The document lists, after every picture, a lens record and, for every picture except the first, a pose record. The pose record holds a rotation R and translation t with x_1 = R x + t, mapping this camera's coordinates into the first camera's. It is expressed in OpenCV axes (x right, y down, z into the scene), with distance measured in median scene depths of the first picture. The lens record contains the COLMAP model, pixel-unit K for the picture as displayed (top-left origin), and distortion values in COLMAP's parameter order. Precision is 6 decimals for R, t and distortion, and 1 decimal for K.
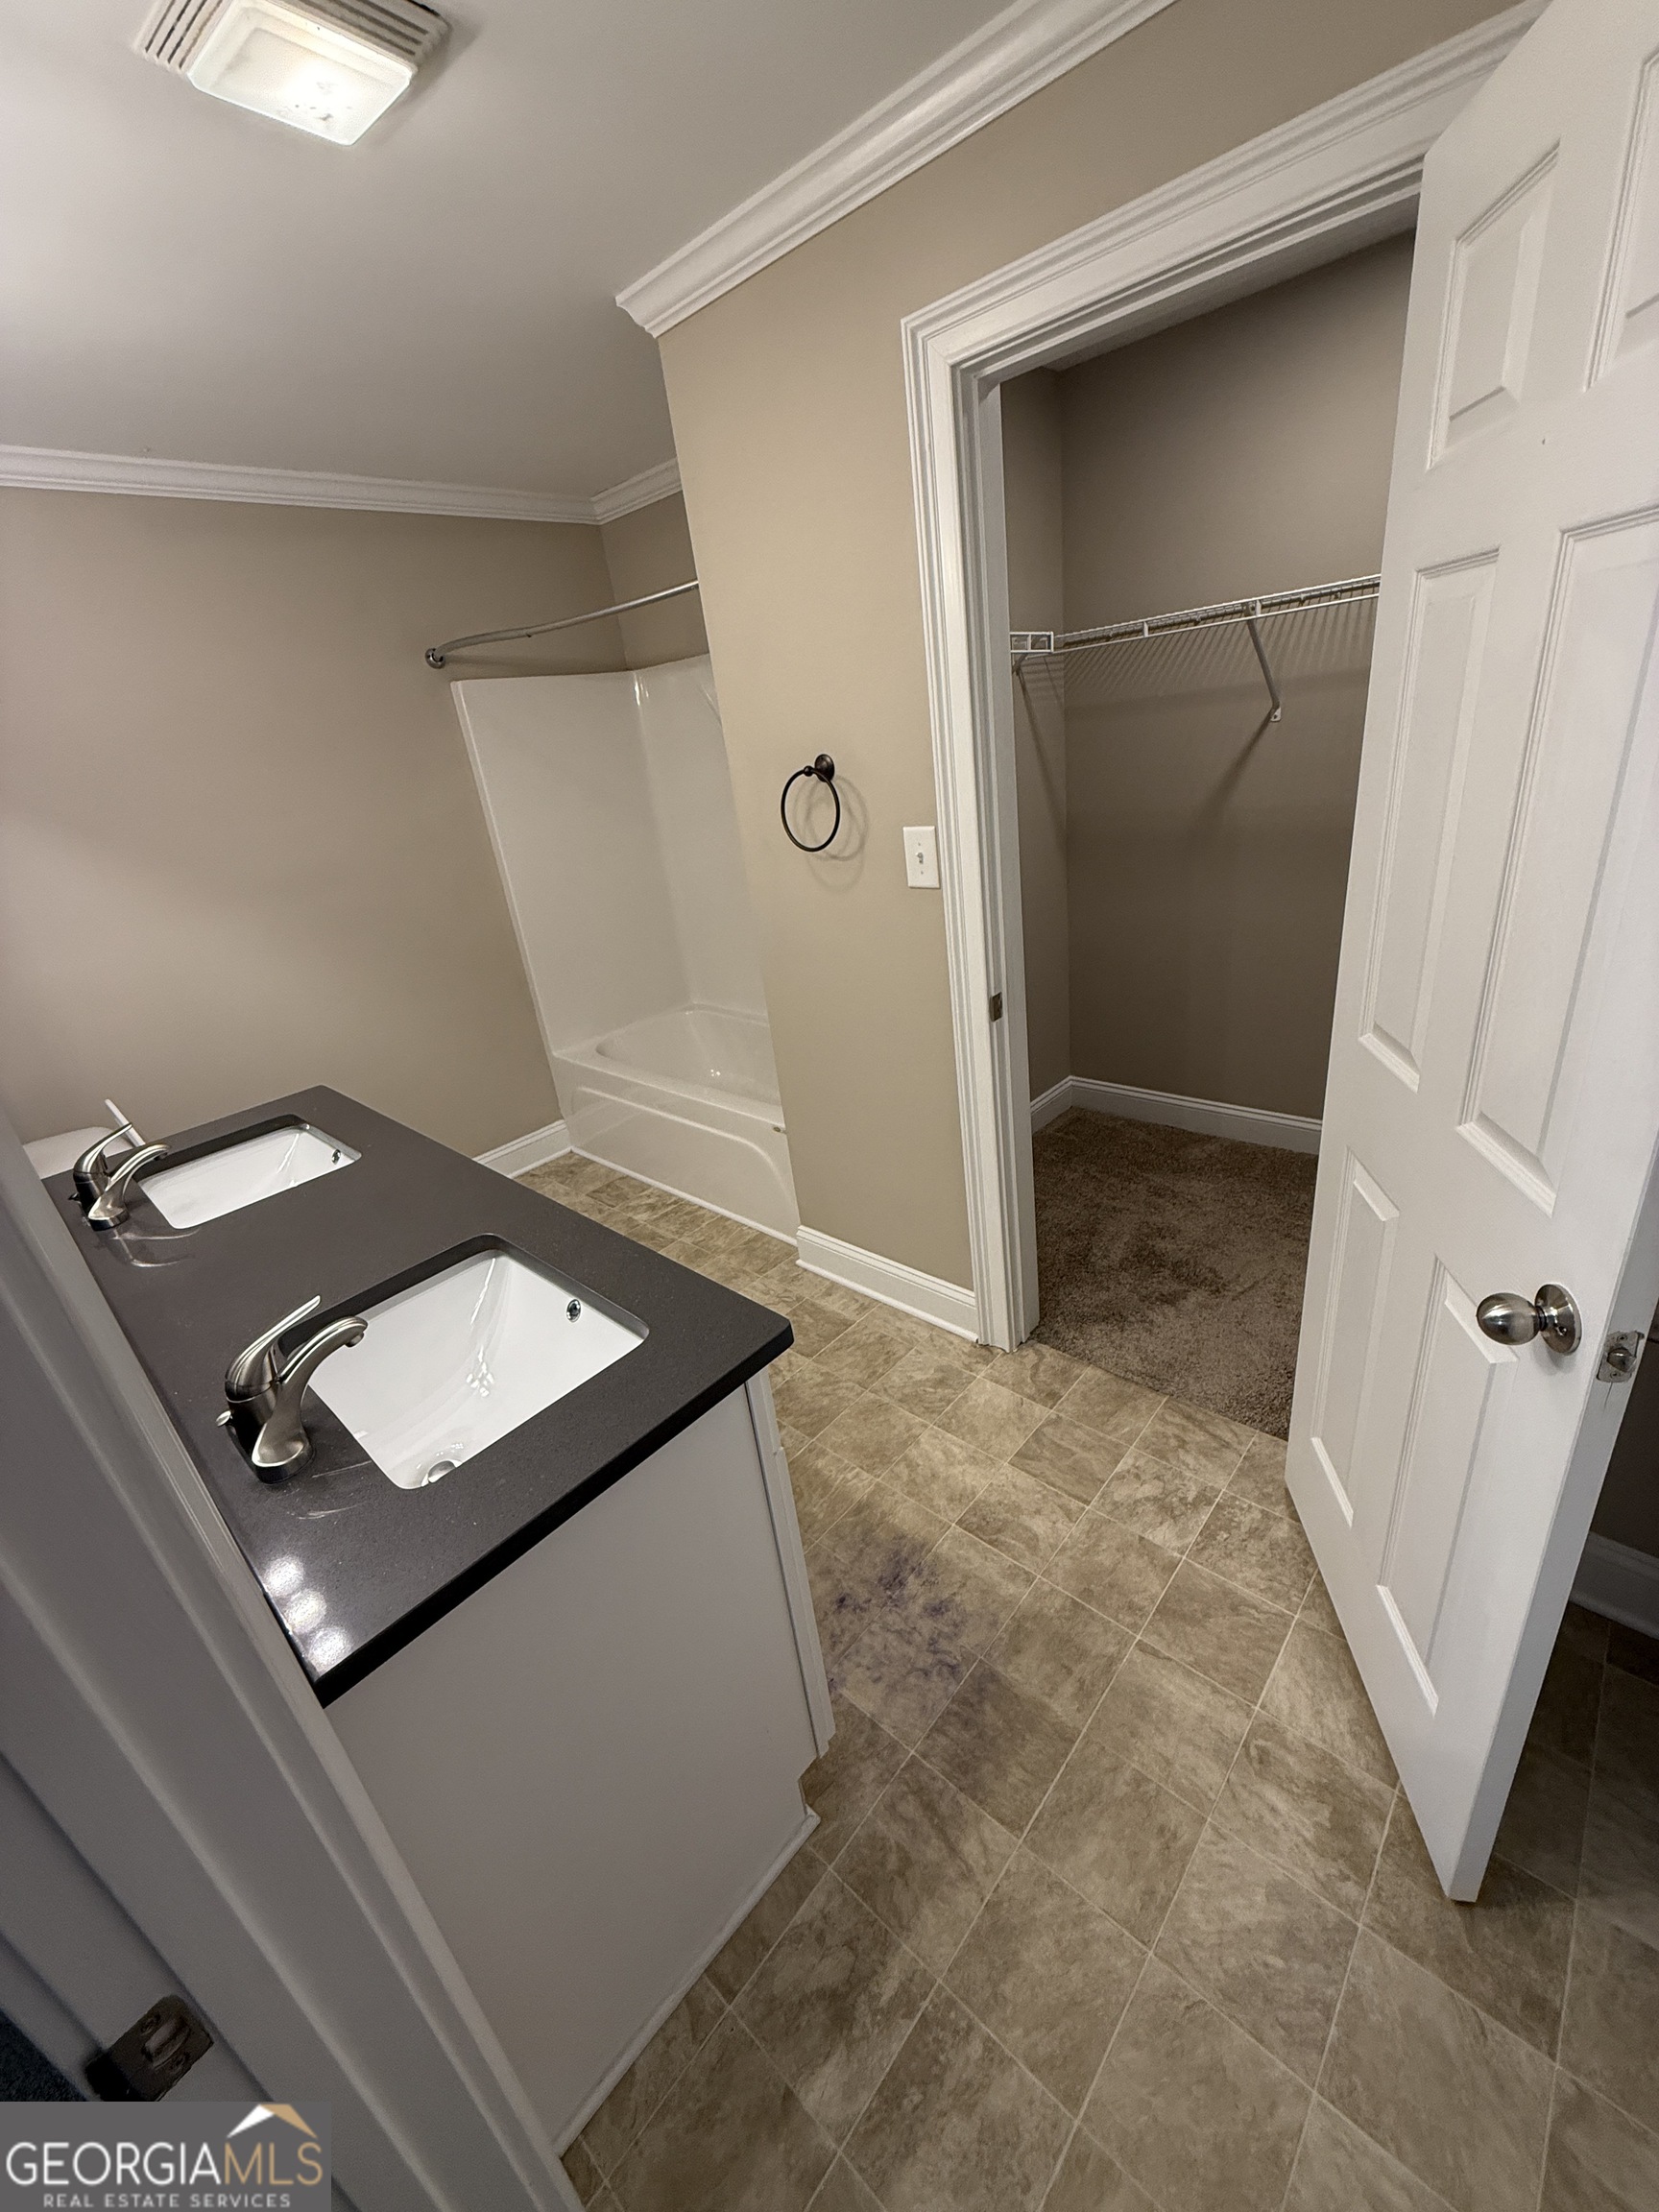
lens RADIAL K [[890.0, 0, 836.2], [0, 890.0, 1109.1], [0, 0, 1]] dist [0.000218, 0.000436]
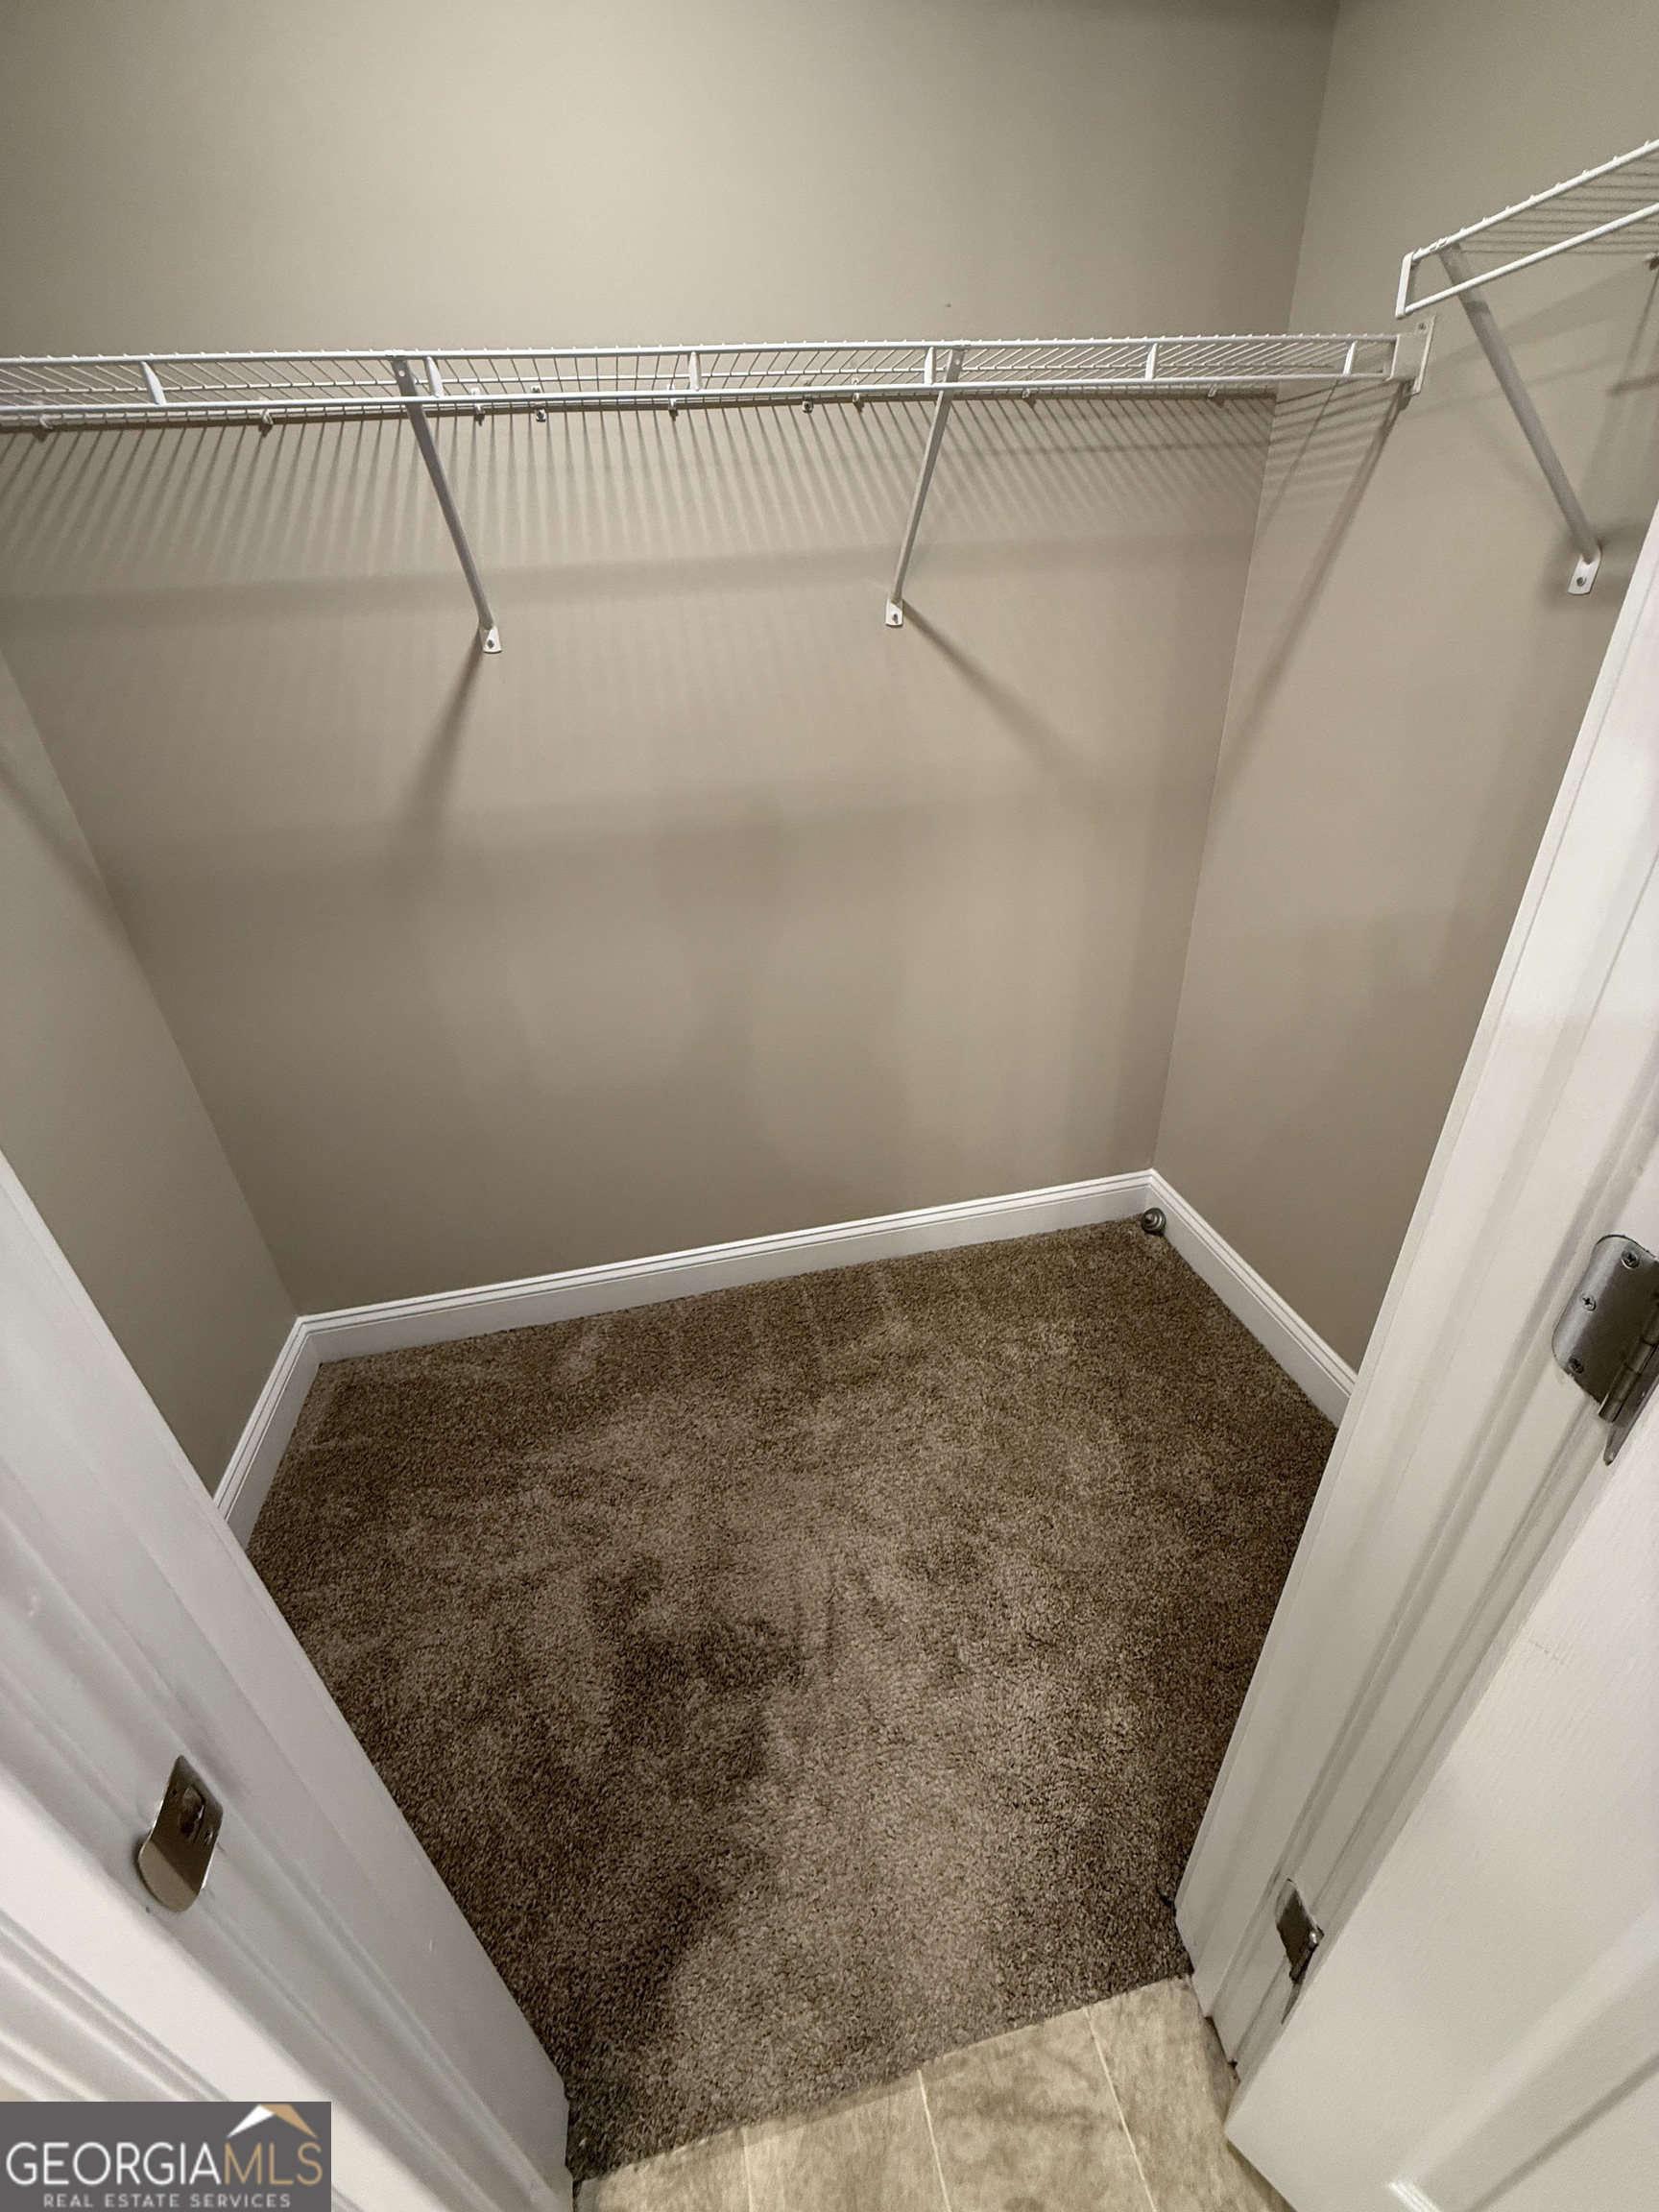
lens RADIAL K [[875.4, 0, 829.5], [0, 875.4, 1106.0], [0, 0, 1]] dist [-0.000985, -0.000249]
pose [[0.584208, -0.308366, 0.750740, 0.122907], [0.300530, 0.941448, 0.152833, -0.189942], [-0.753911, 0.136333, 0.642675, 0.527082]]
